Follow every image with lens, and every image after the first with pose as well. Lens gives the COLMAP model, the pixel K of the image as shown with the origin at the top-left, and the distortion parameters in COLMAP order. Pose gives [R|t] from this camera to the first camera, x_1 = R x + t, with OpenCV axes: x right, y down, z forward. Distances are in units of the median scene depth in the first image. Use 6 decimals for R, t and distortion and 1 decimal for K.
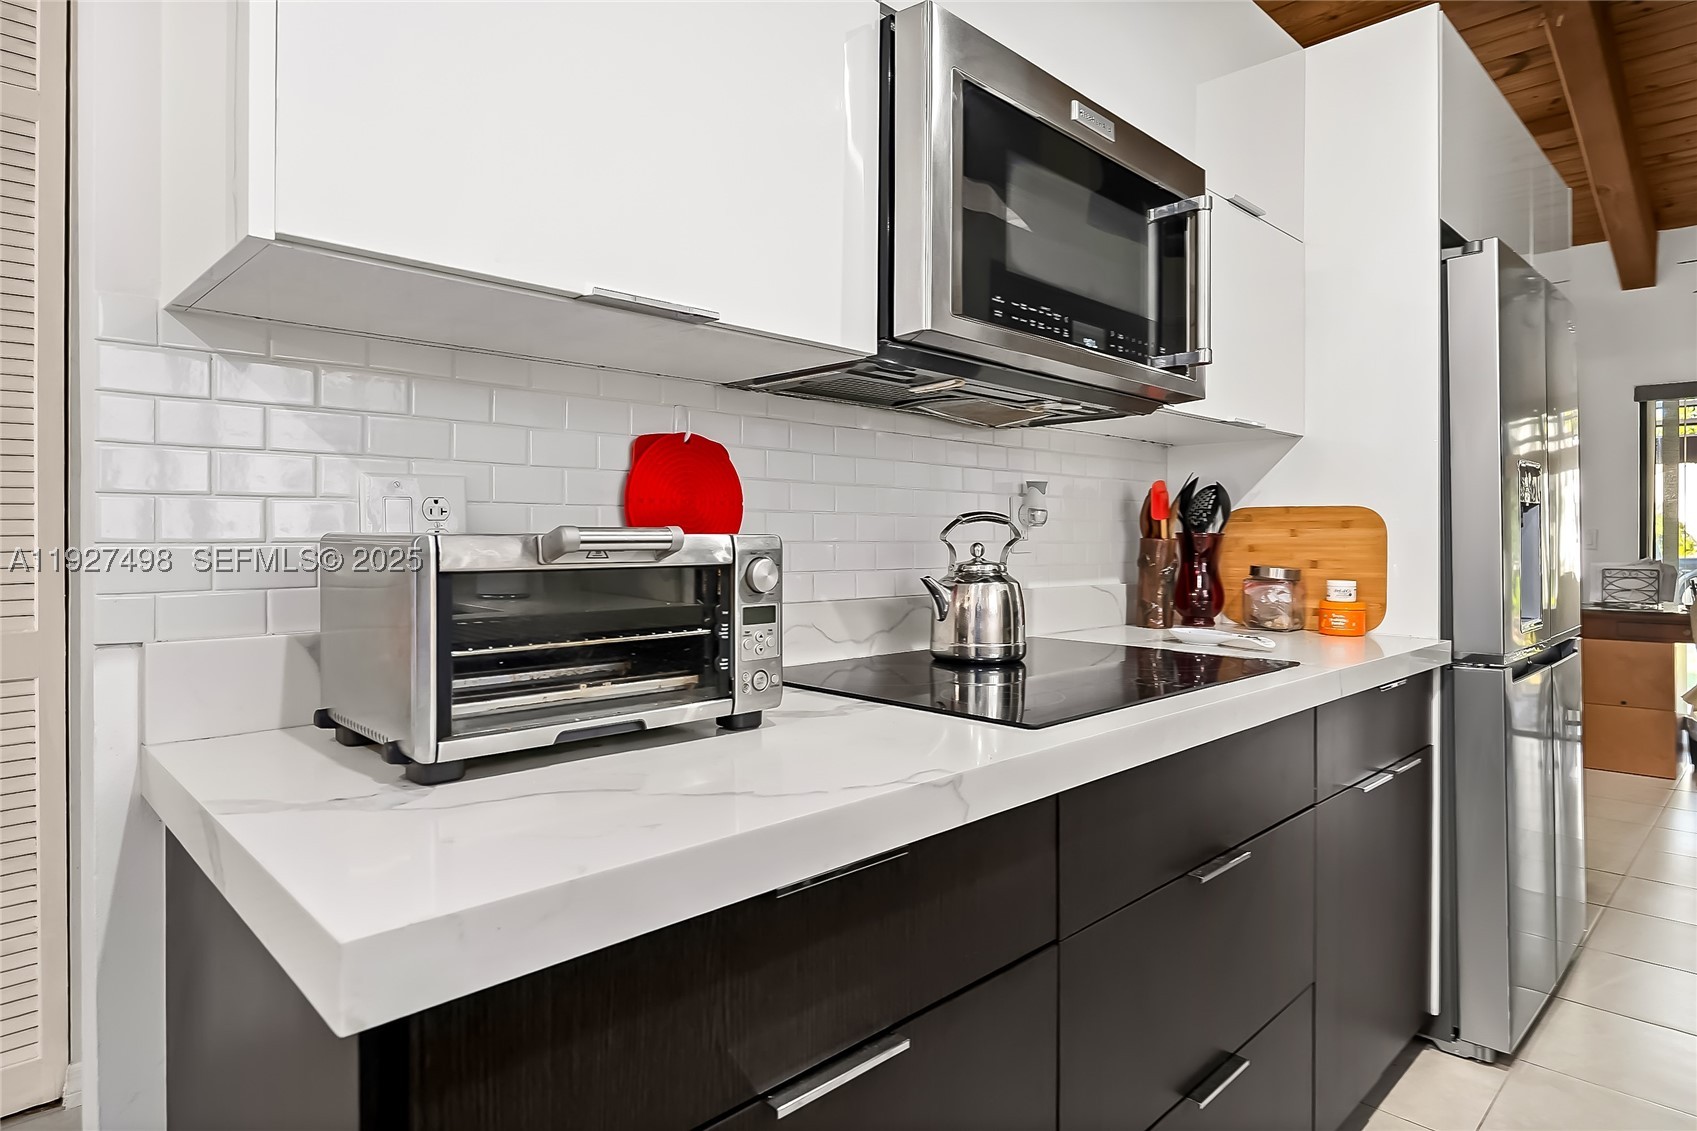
lens RADIAL K [[974.7, 0, 843.7], [0, 974.7, 538.7], [0, 0, 1]] dist [-0.005132, 0.000094]
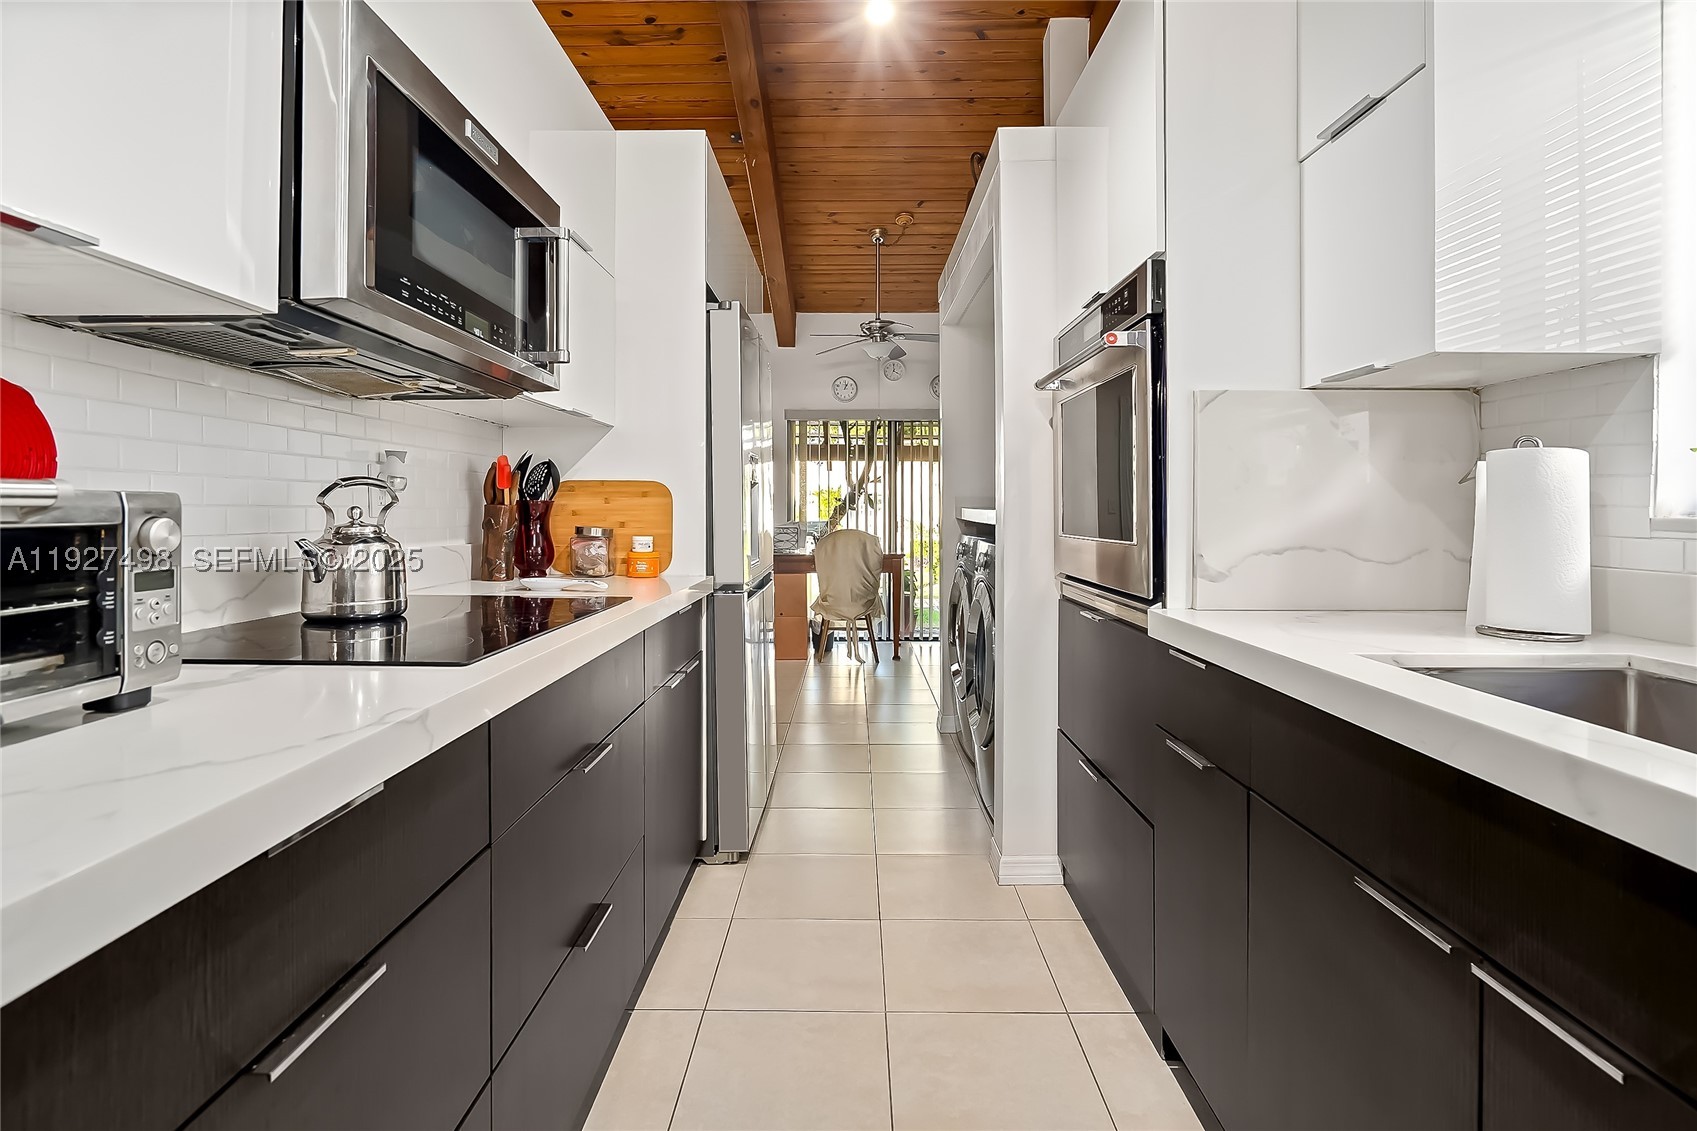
lens RADIAL K [[828.4, 0, 848.2], [0, 828.4, 506.7], [0, 0, 1]] dist [-0.016924, 0.000656]
pose [[0.700622, 0.002892, 0.713527, -0.124196], [0.000919, 0.999987, -0.004955, 0.009844], [-0.713532, 0.004128, 0.700610, 0.002466]]
